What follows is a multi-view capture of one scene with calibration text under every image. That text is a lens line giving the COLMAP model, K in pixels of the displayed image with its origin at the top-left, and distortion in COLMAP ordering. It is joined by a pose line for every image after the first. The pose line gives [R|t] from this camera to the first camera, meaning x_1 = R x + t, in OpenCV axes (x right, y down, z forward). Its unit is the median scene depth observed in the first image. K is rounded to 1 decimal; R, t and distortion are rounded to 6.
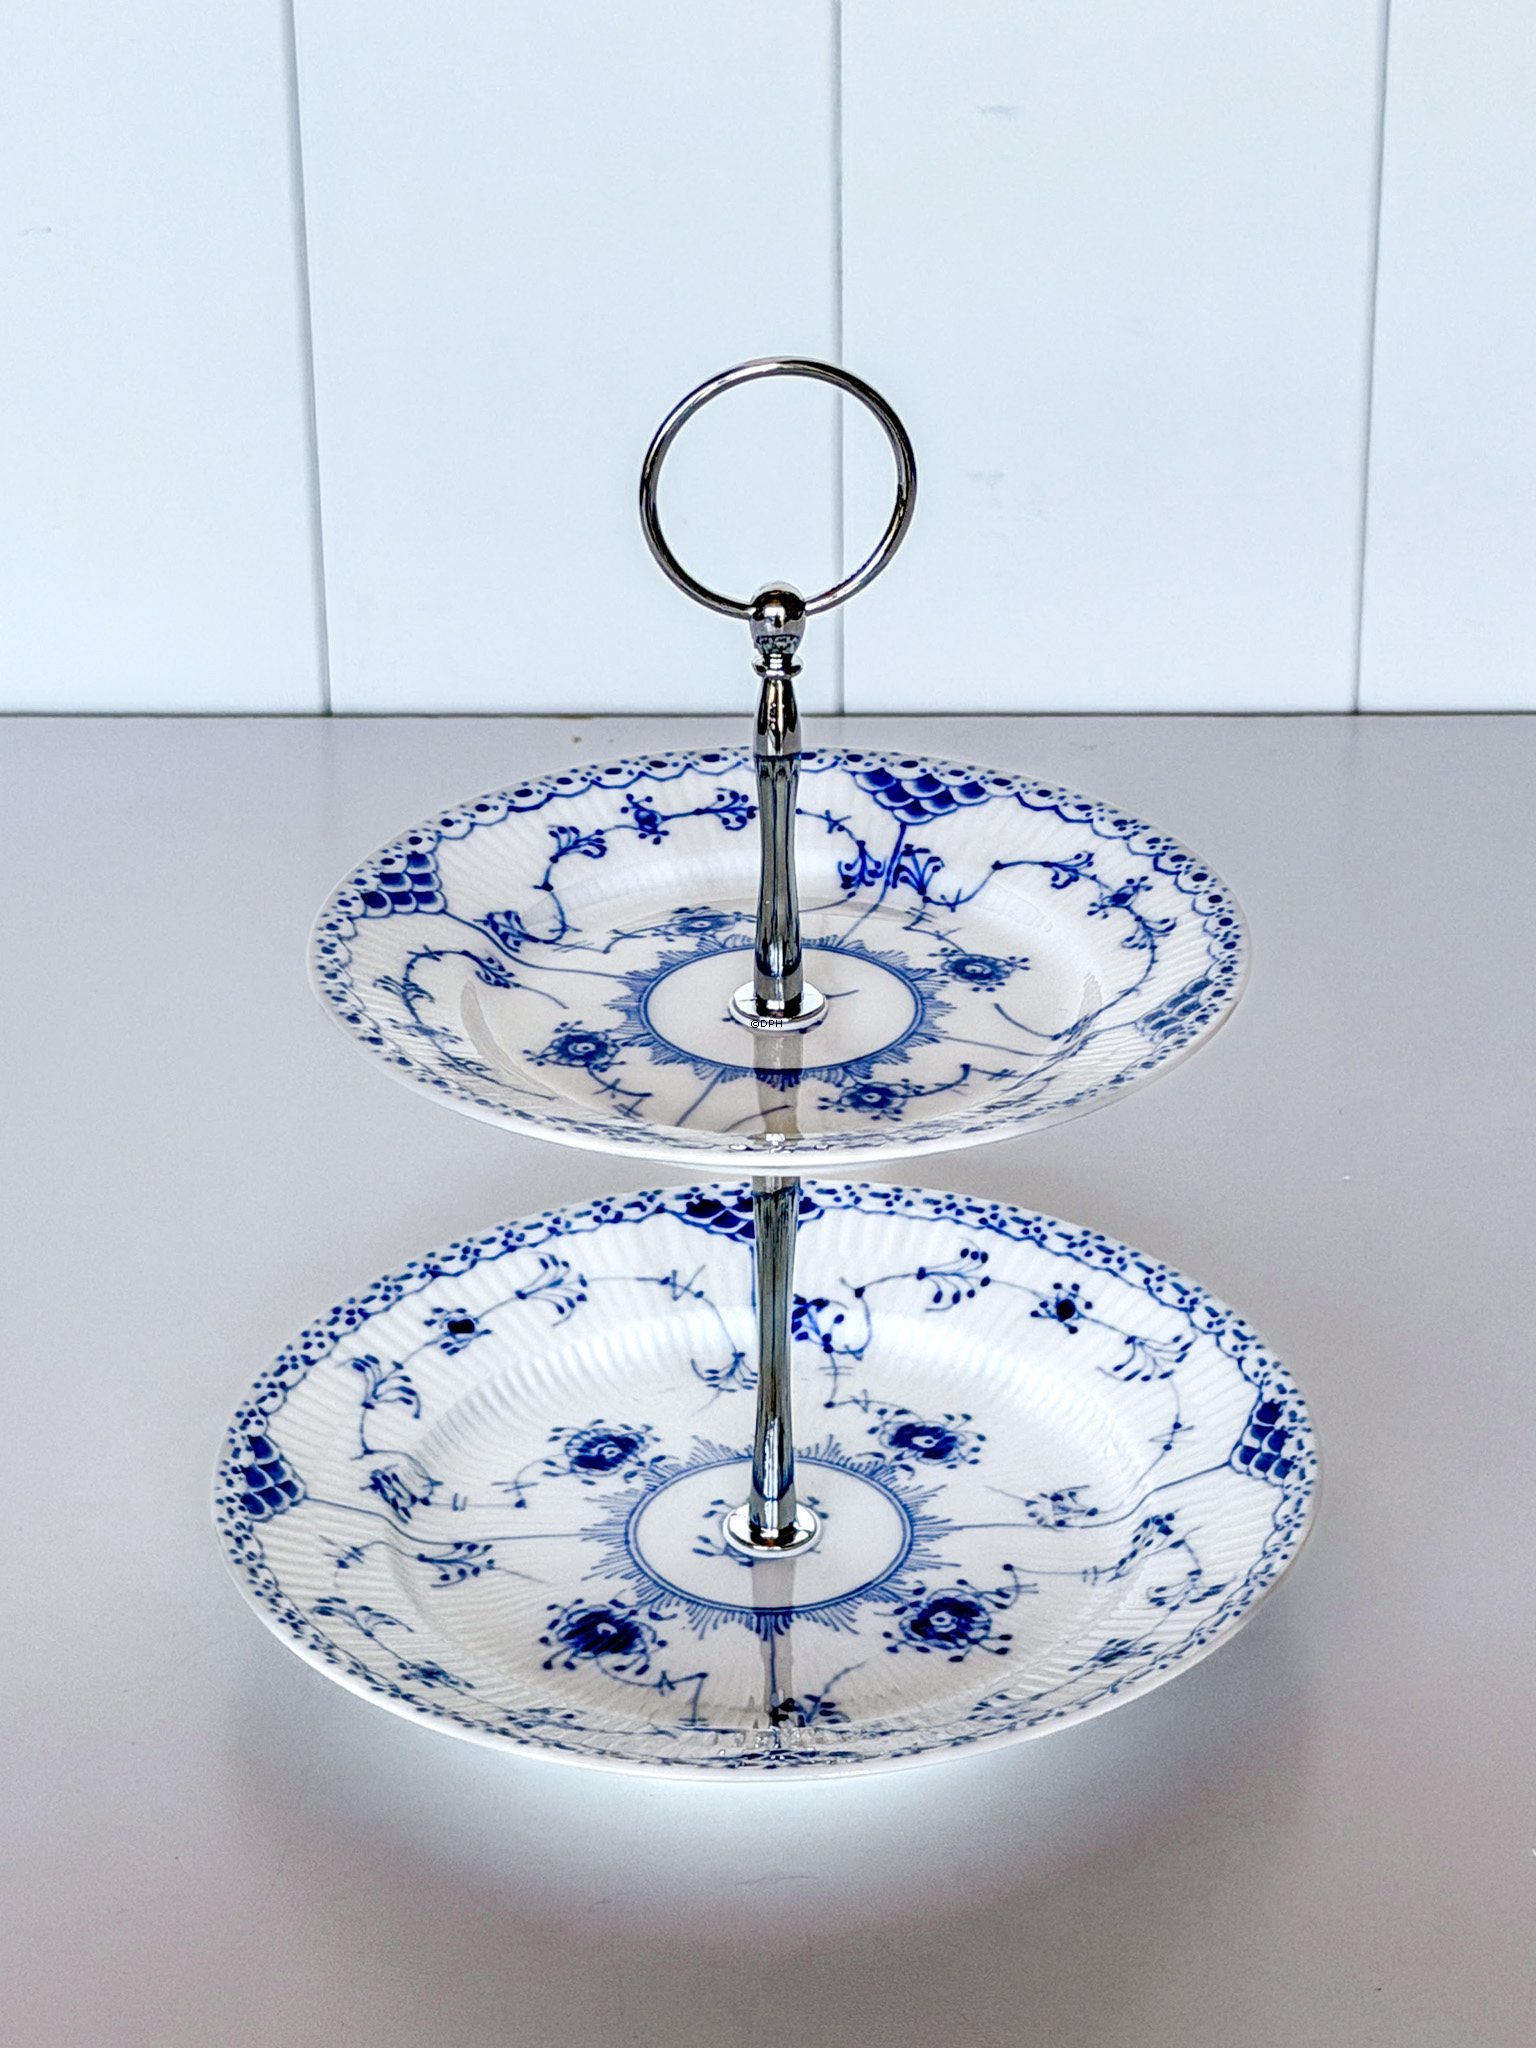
lens RADIAL K [[3171.3, 0, 768.0], [0, 3171.3, 1024.0], [0, 0, 1]] dist [0.019399, 0.014314]
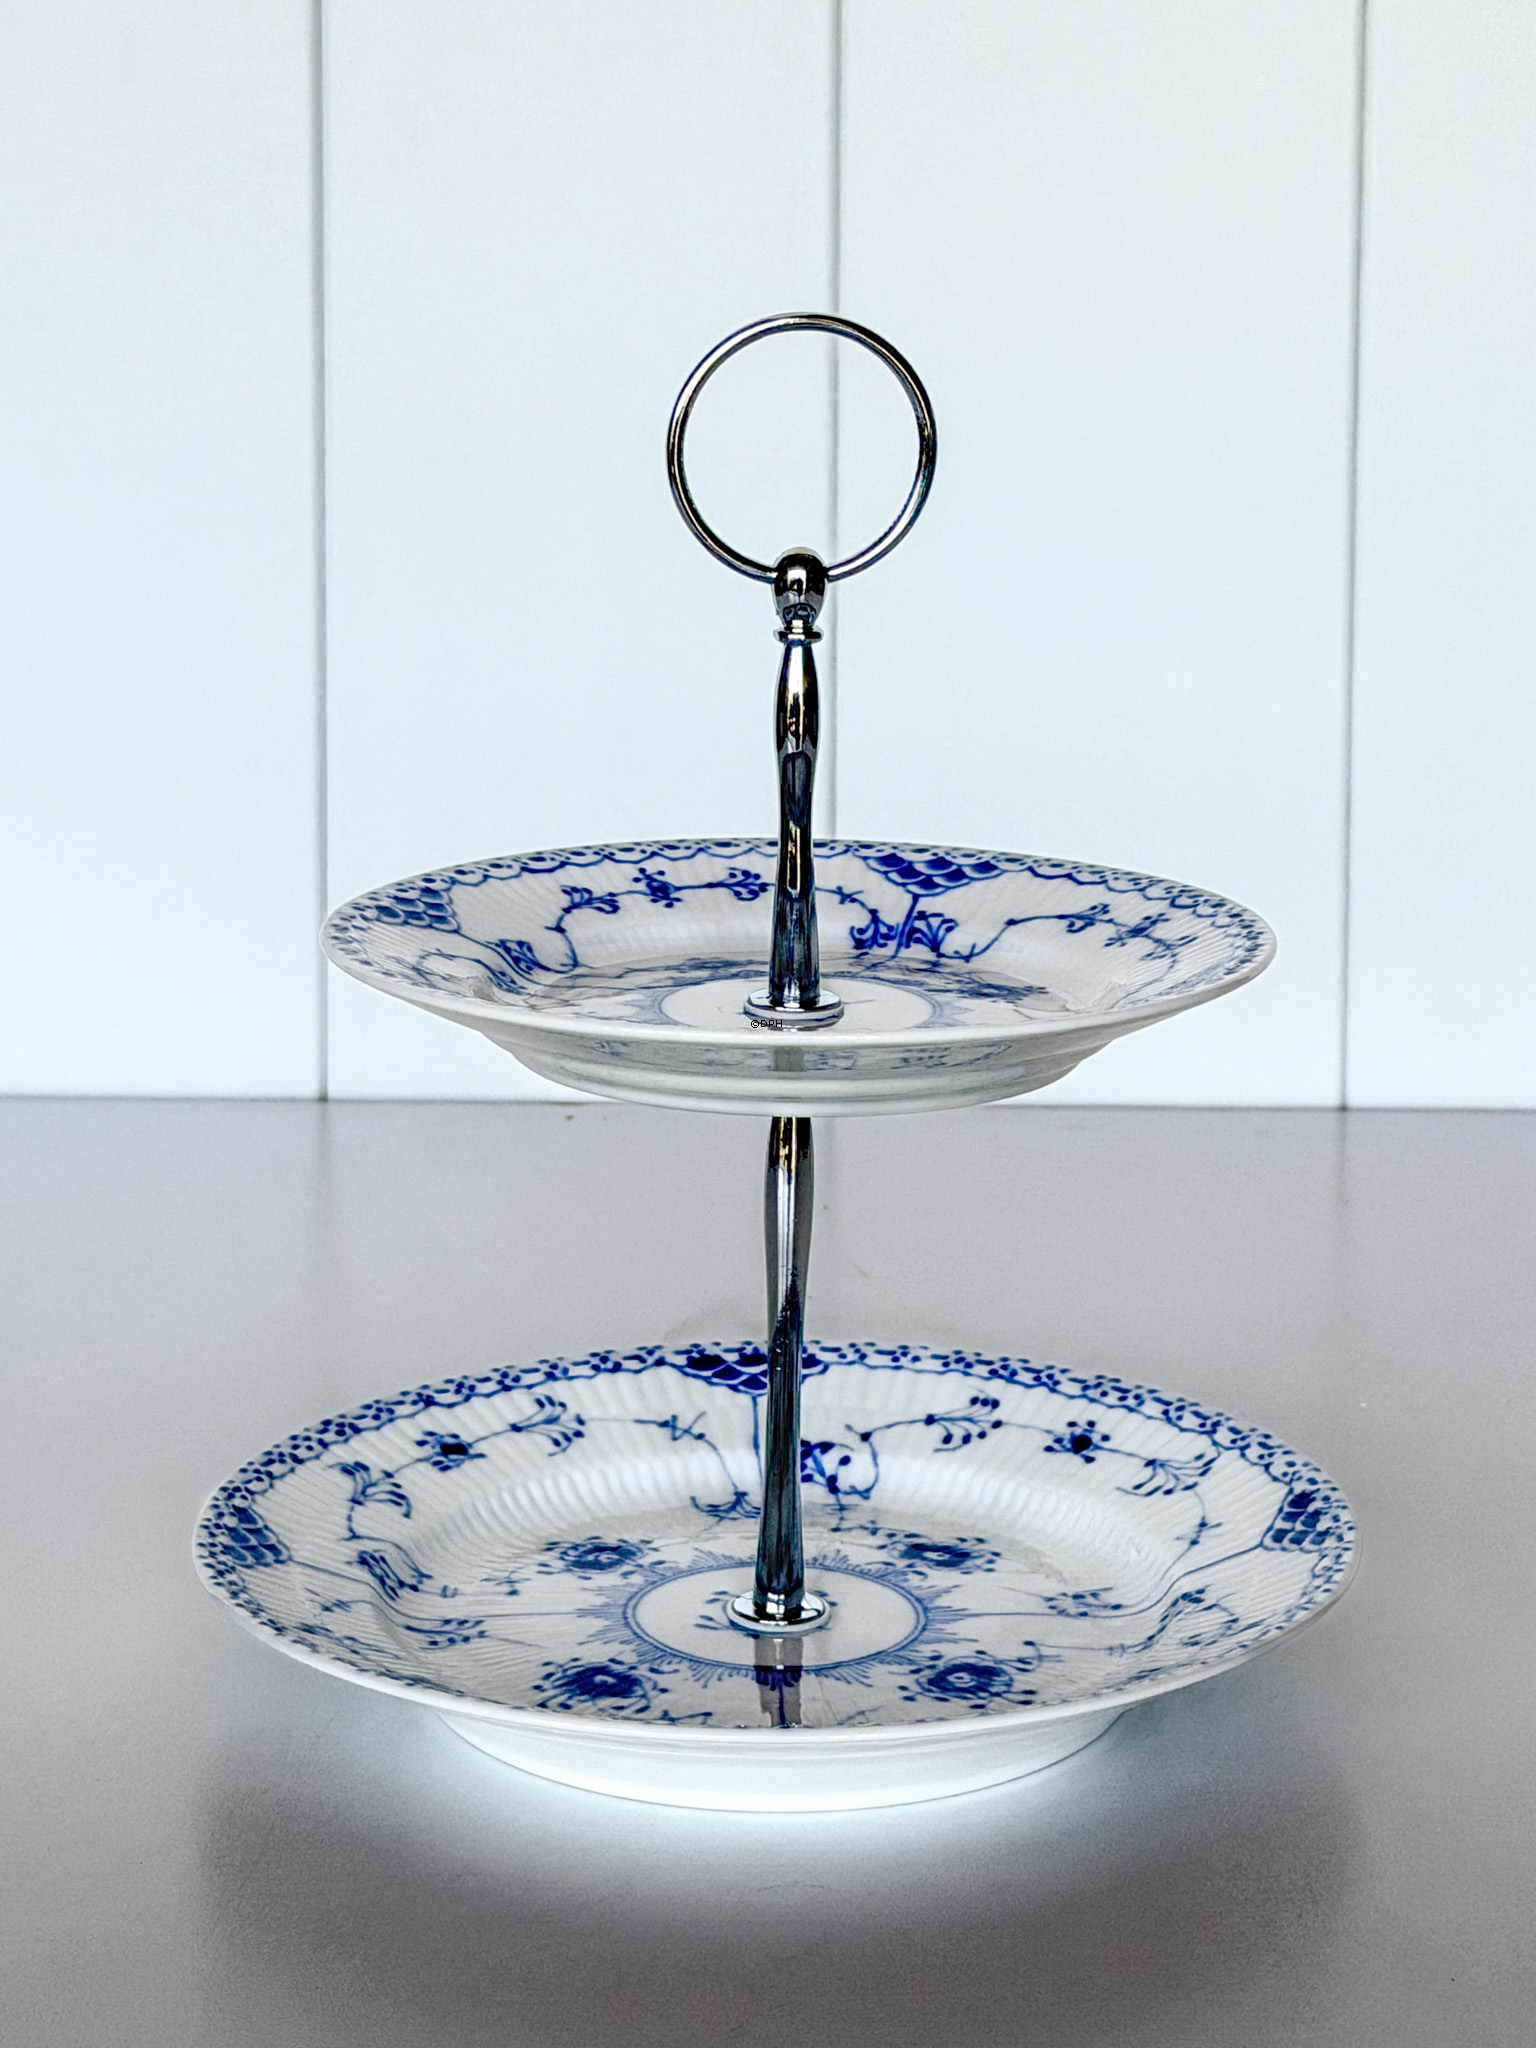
lens RADIAL K [[3121.5, 0, 677.2], [0, 3121.5, 1024.9], [0, 0, 1]] dist [0.020620, 0.055379]
pose [[0.999729, 0.011496, -0.020251, -0.011868], [-0.015772, 0.974077, -0.225667, 0.196120], [0.017132, 0.225925, 0.973994, 0.049684]]
